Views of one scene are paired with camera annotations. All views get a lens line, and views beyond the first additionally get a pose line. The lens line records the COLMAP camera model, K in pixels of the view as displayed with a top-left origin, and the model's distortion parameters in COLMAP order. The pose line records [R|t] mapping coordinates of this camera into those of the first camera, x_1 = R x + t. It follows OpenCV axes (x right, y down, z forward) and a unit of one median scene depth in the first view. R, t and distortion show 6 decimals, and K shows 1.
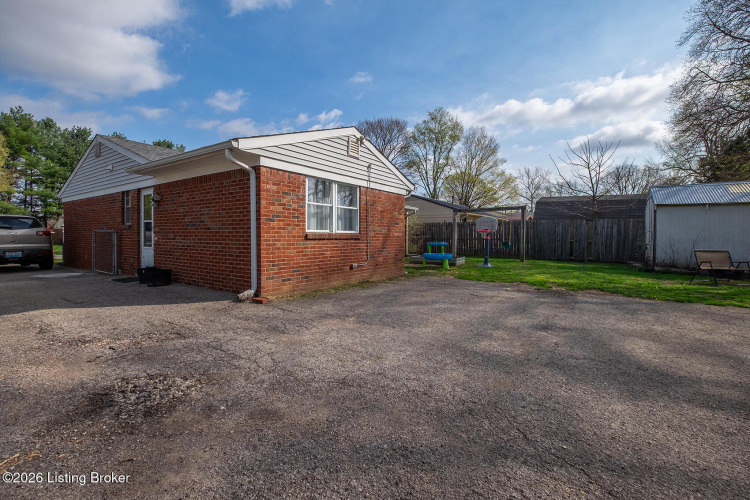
lens RADIAL K [[329.2, 0, 375.9], [0, 329.2, 245.7], [0, 0, 1]] dist [-0.000542, -0.000084]
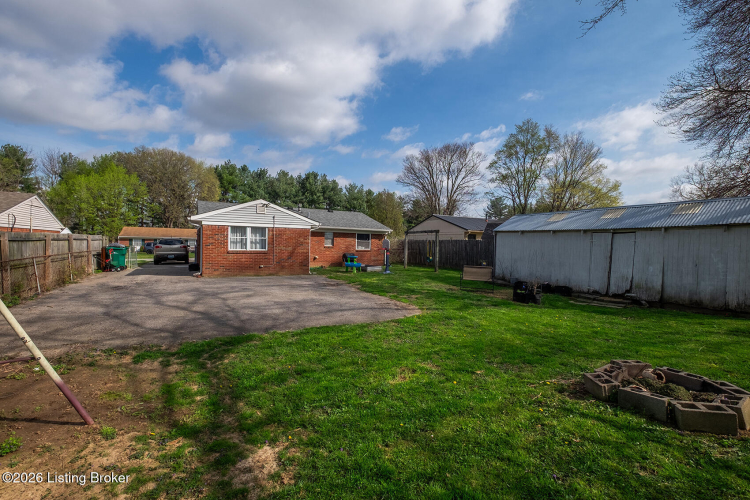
lens RADIAL K [[329.2, 0, 375.9], [0, 329.2, 245.7], [0, 0, 1]] dist [-0.000542, -0.000084]
pose [[0.900233, 0.013172, -0.435209, 1.449593], [-0.025484, 0.999423, -0.022465, -0.039802], [0.434662, 0.031315, 0.900049, -0.528455]]
